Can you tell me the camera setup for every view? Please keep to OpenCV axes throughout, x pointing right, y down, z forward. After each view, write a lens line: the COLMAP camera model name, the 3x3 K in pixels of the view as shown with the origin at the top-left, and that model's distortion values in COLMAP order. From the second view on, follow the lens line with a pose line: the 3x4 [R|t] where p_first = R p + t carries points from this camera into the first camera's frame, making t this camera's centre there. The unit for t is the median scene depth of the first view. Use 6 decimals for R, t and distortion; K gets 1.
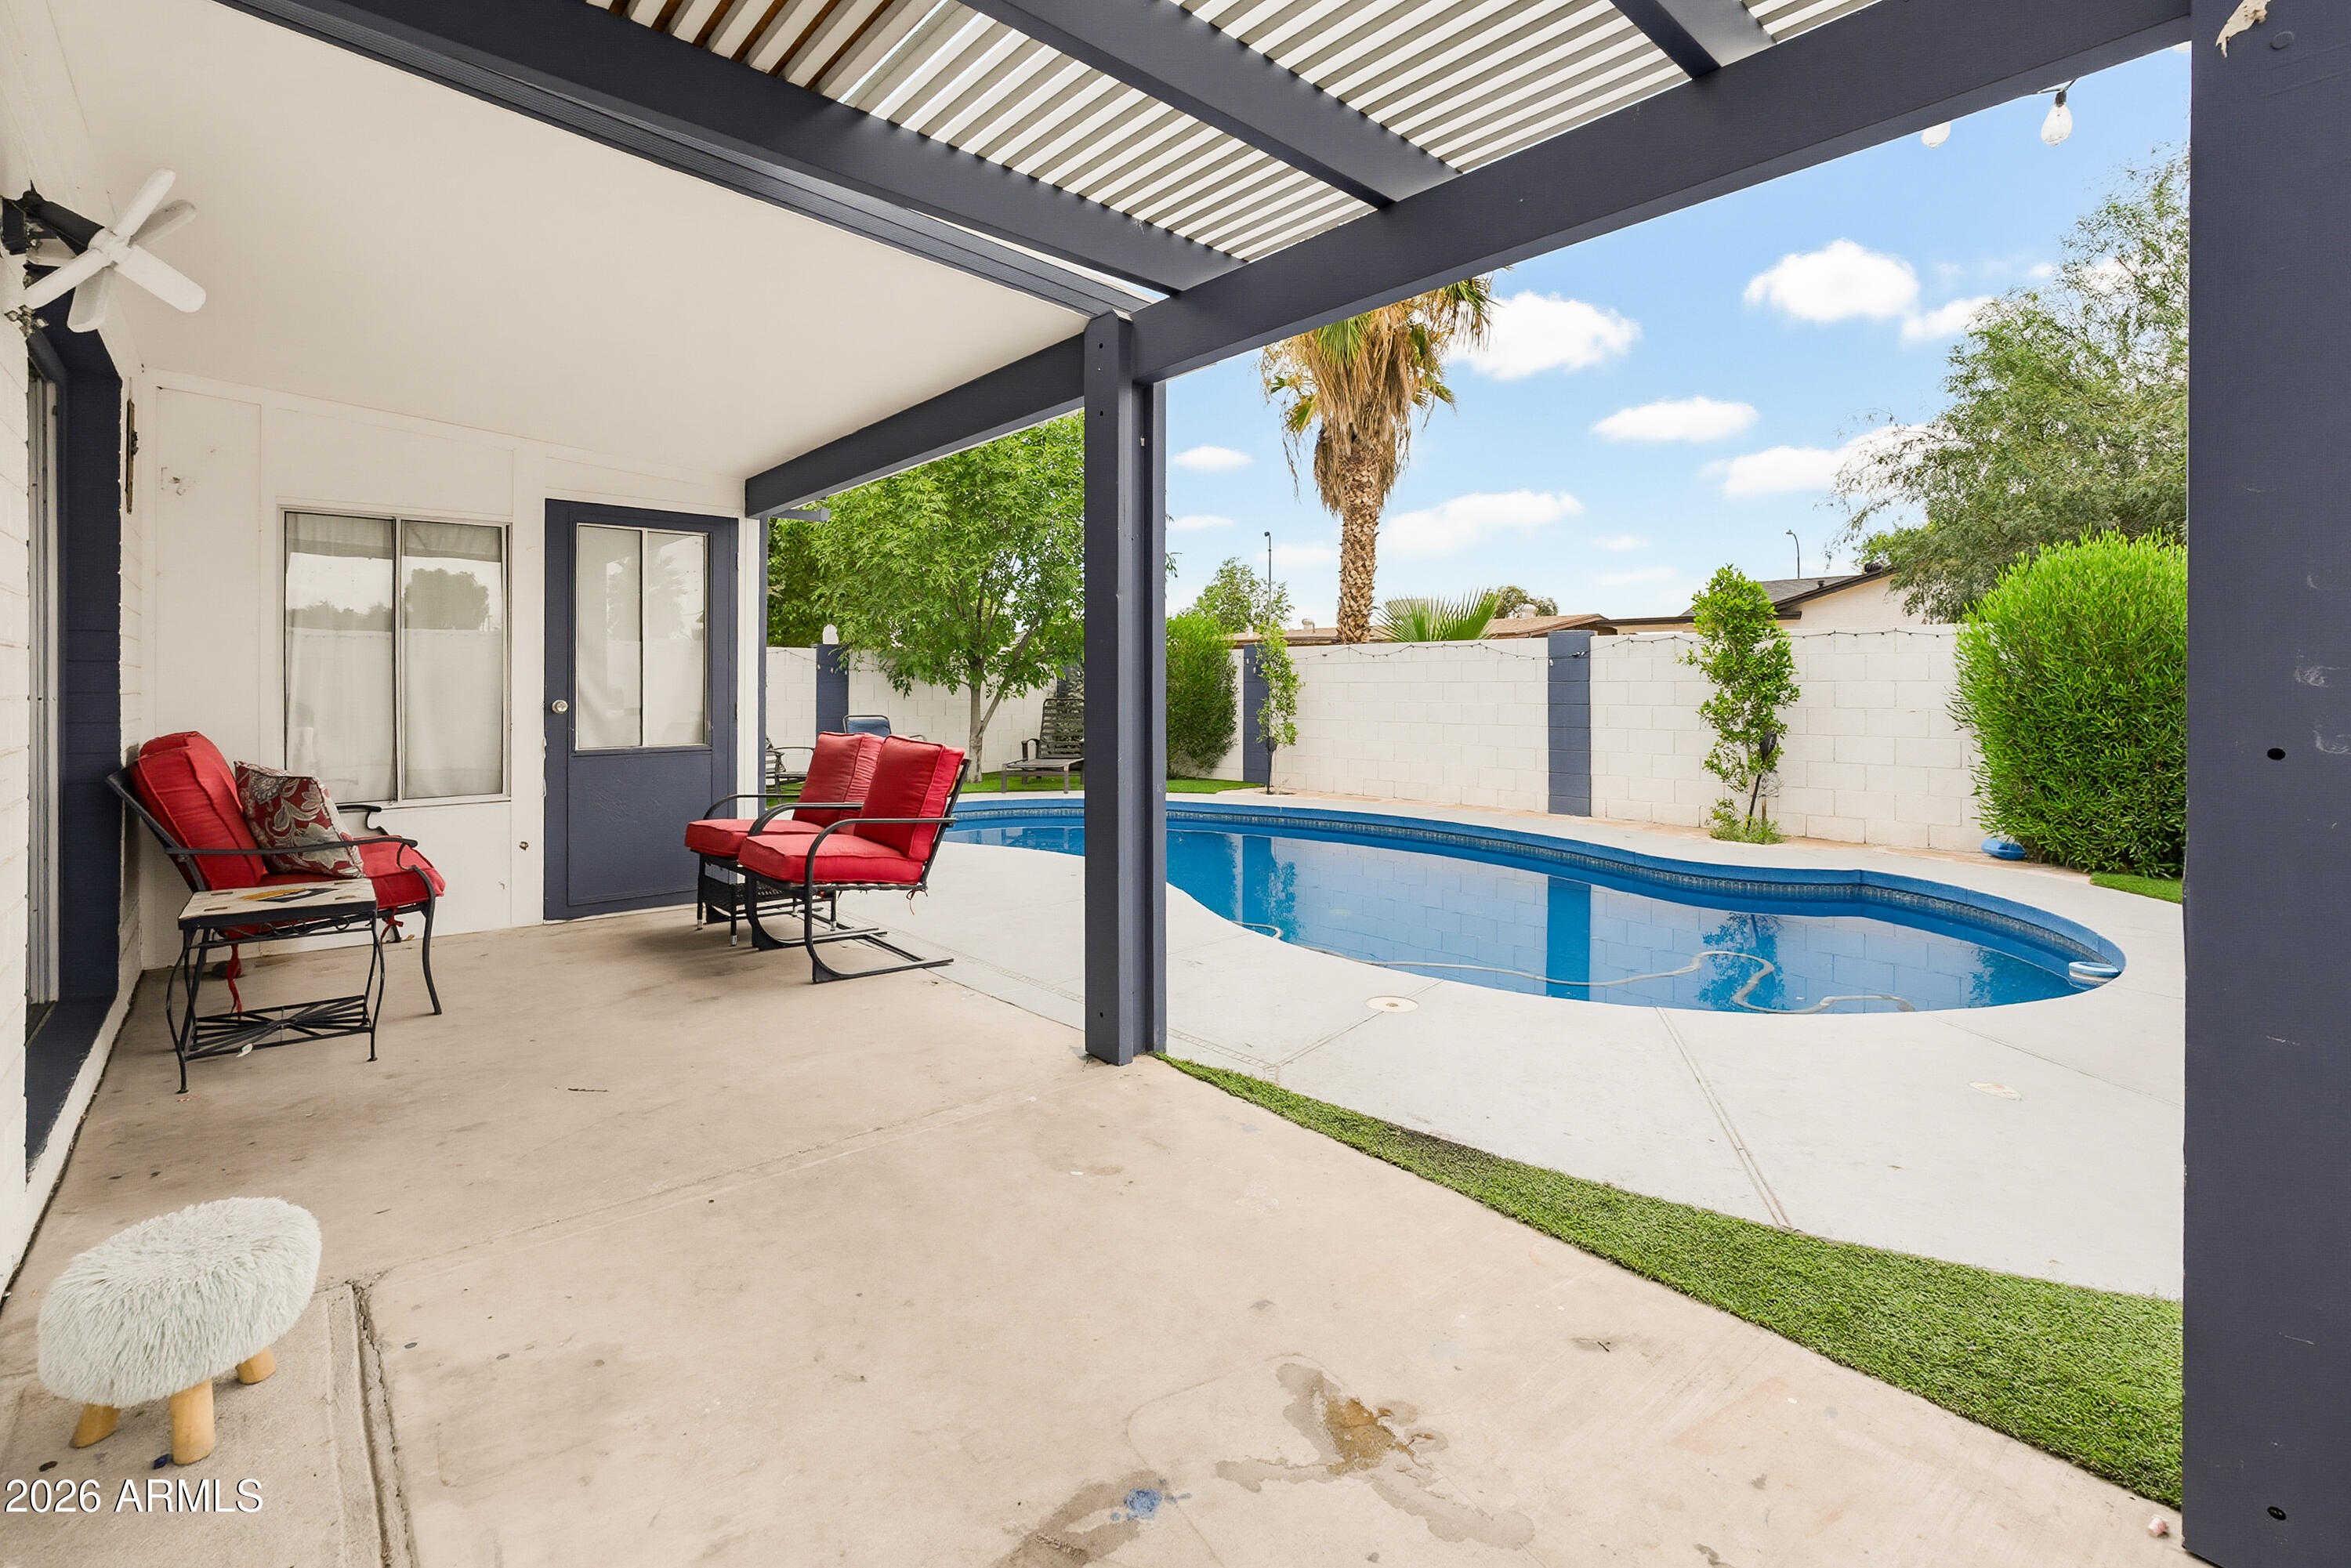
lens RADIAL K [[1052.3, 0, 1177.5], [0, 1052.3, 686.3], [0, 0, 1]] dist [-0.000015, 0.000356]
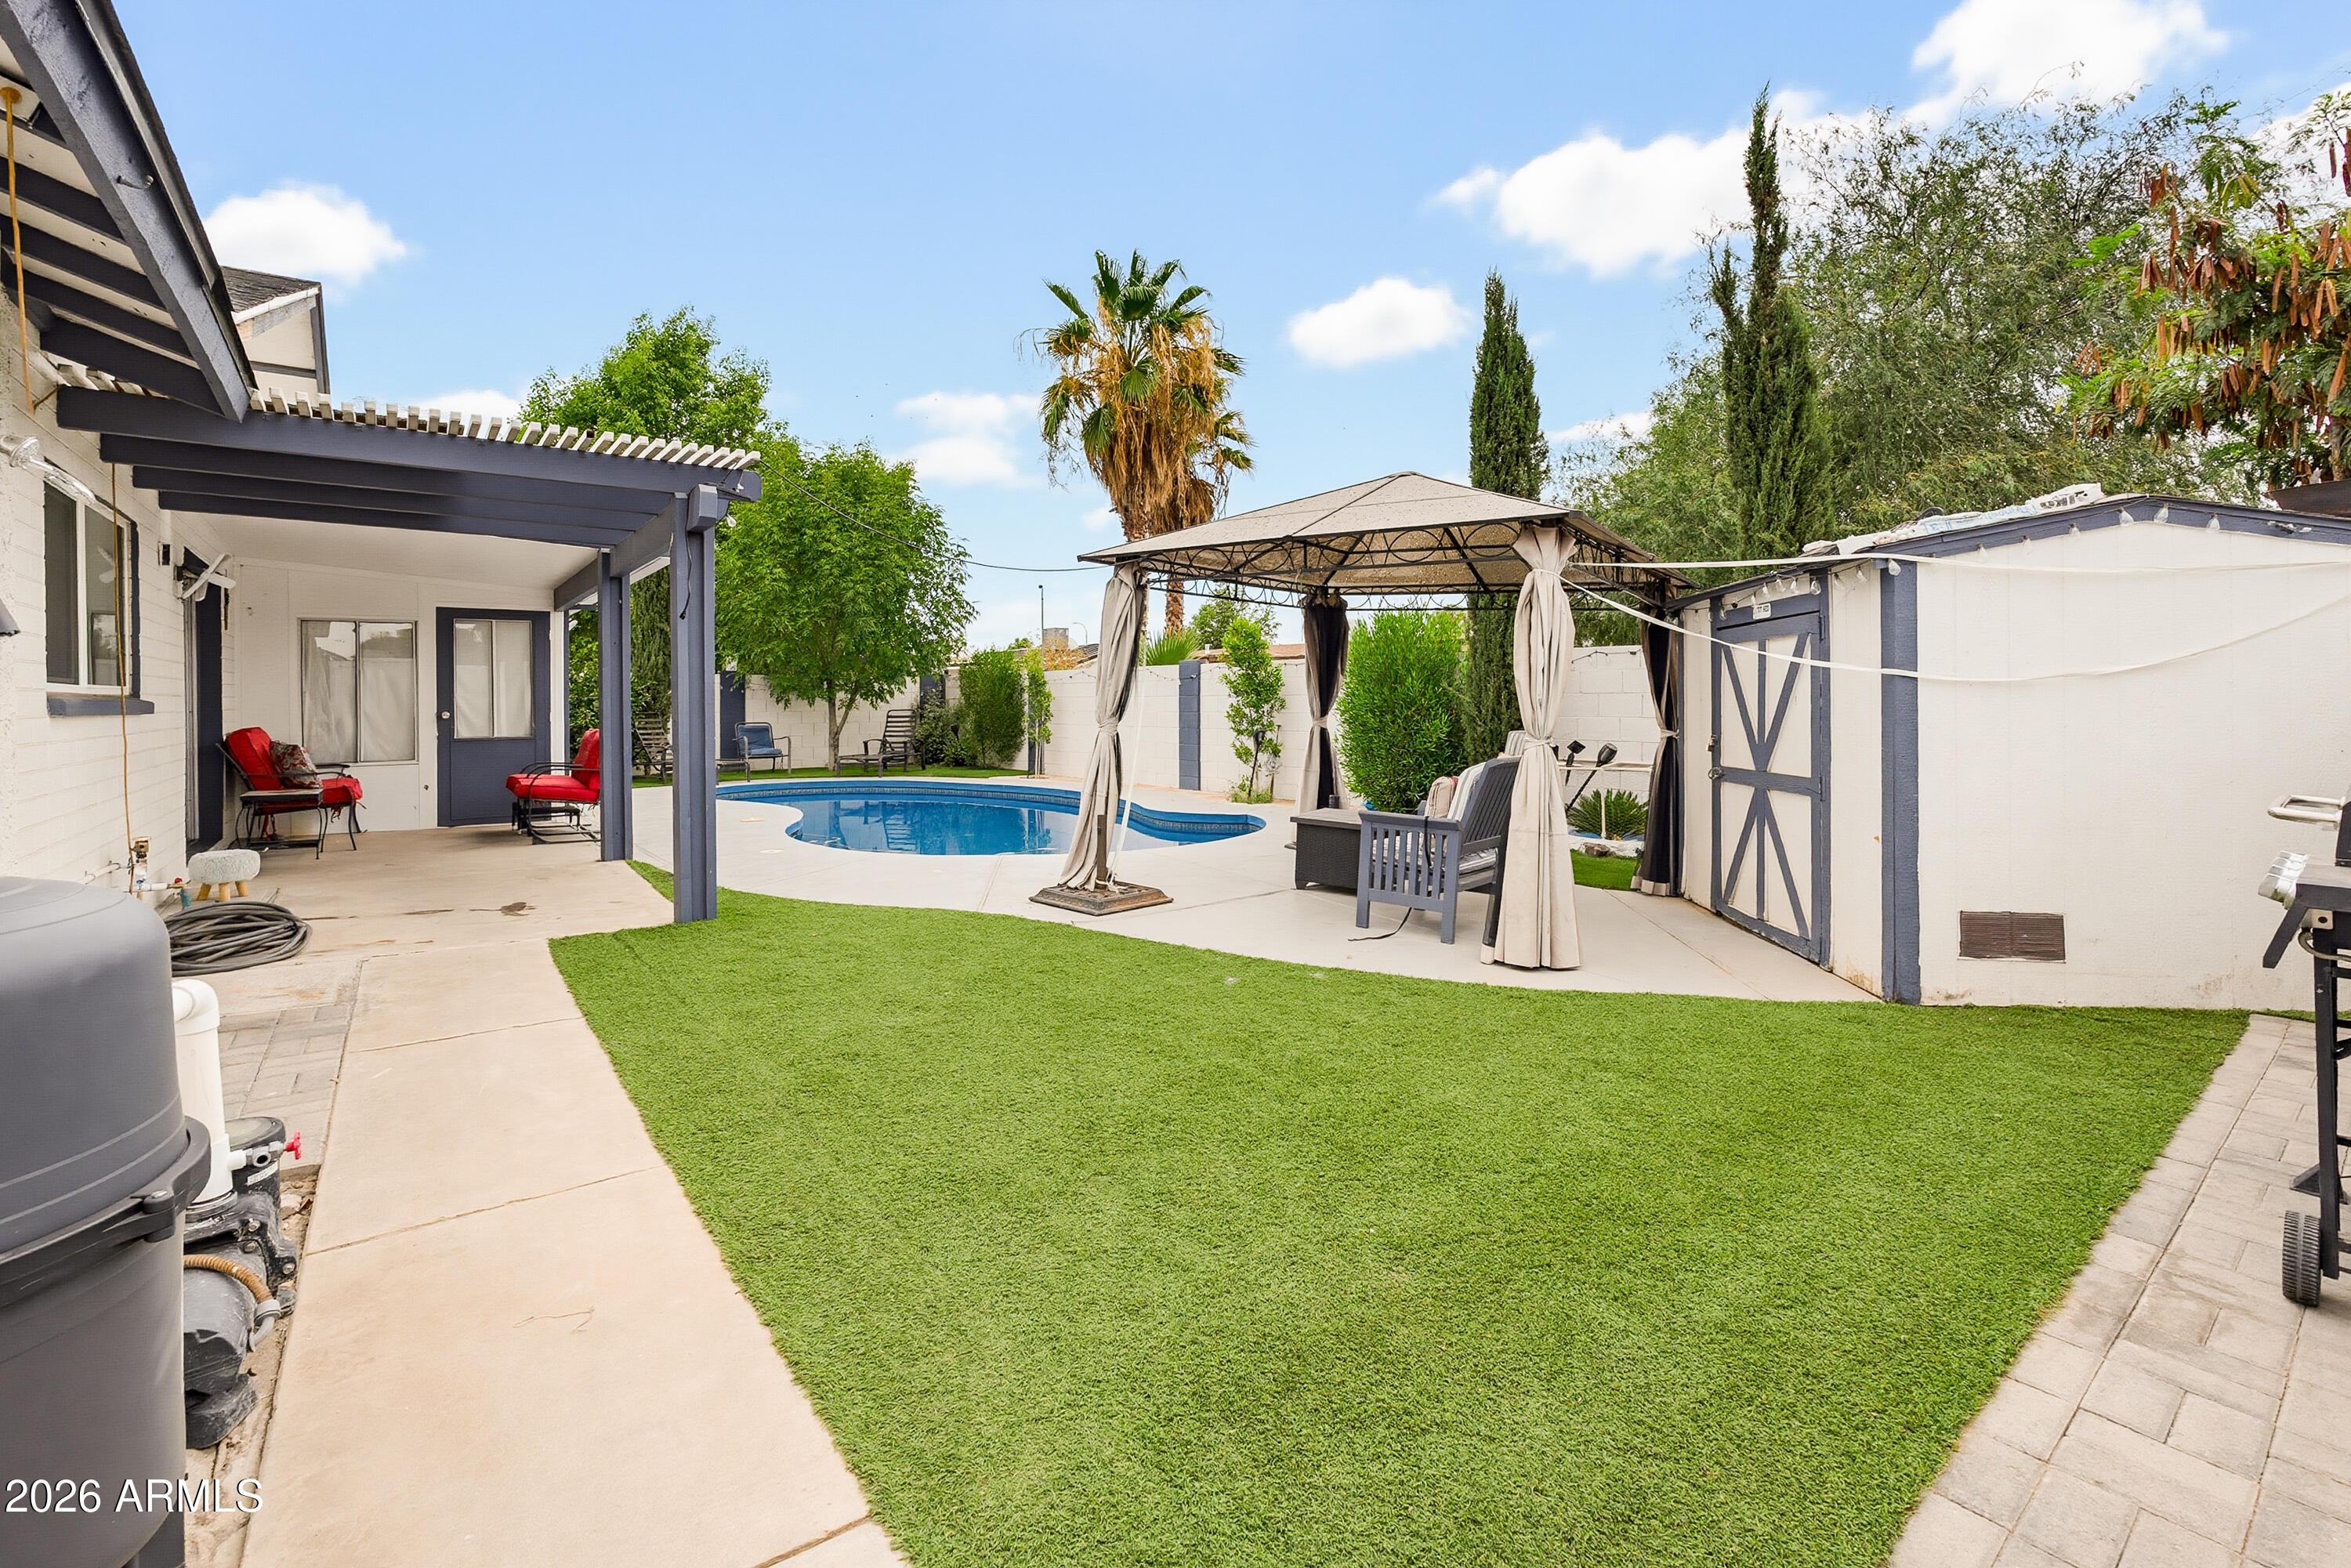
lens RADIAL K [[1030.1, 0, 1181.6], [0, 1030.1, 696.3], [0, 0, 1]] dist [-0.008072, 0.000031]
pose [[0.998165, -0.005137, -0.060337, 0.537152], [0.005100, 0.999987, -0.000773, -0.004320], [0.060340, 0.000464, 0.998178, -0.485938]]
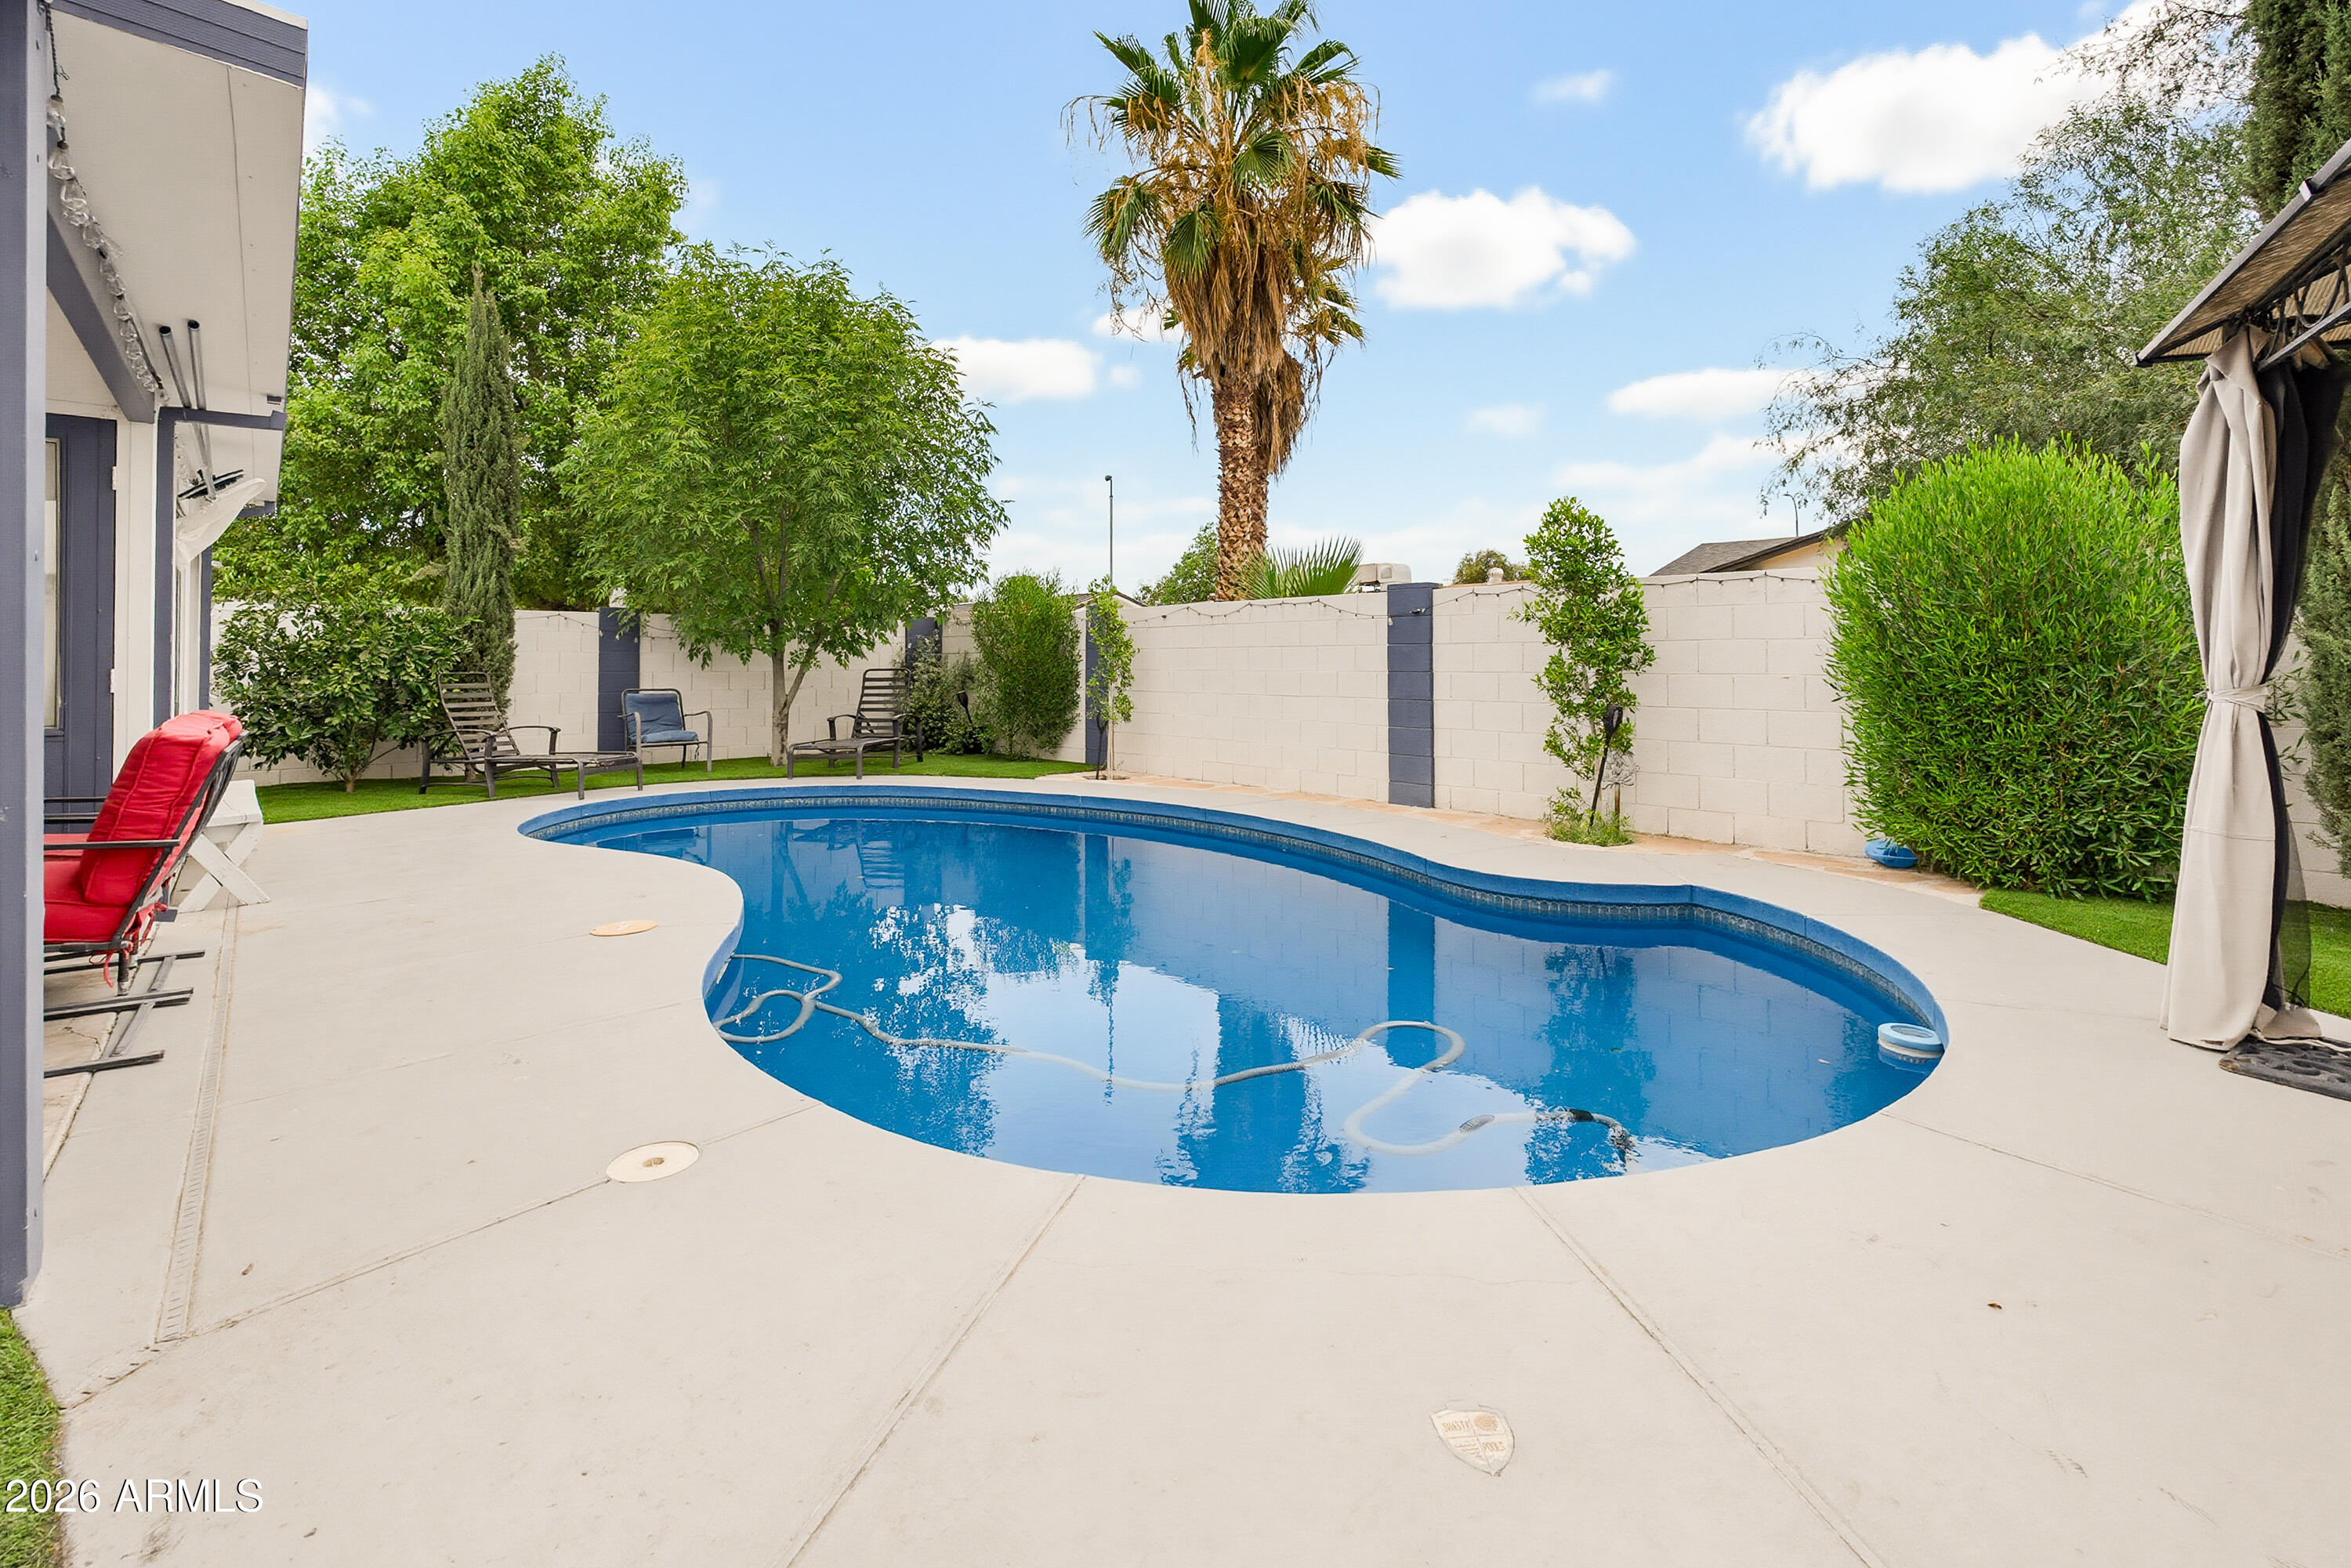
lens RADIAL K [[1072.2, 0, 1184.1], [0, 1072.2, 643.0], [0, 0, 1]] dist [-0.026142, 0.012811]
pose [[0.999968, -0.004638, -0.006563, 0.234750], [0.004541, 0.999880, -0.014819, 0.007316], [0.006631, 0.014788, 0.999869, 0.182937]]
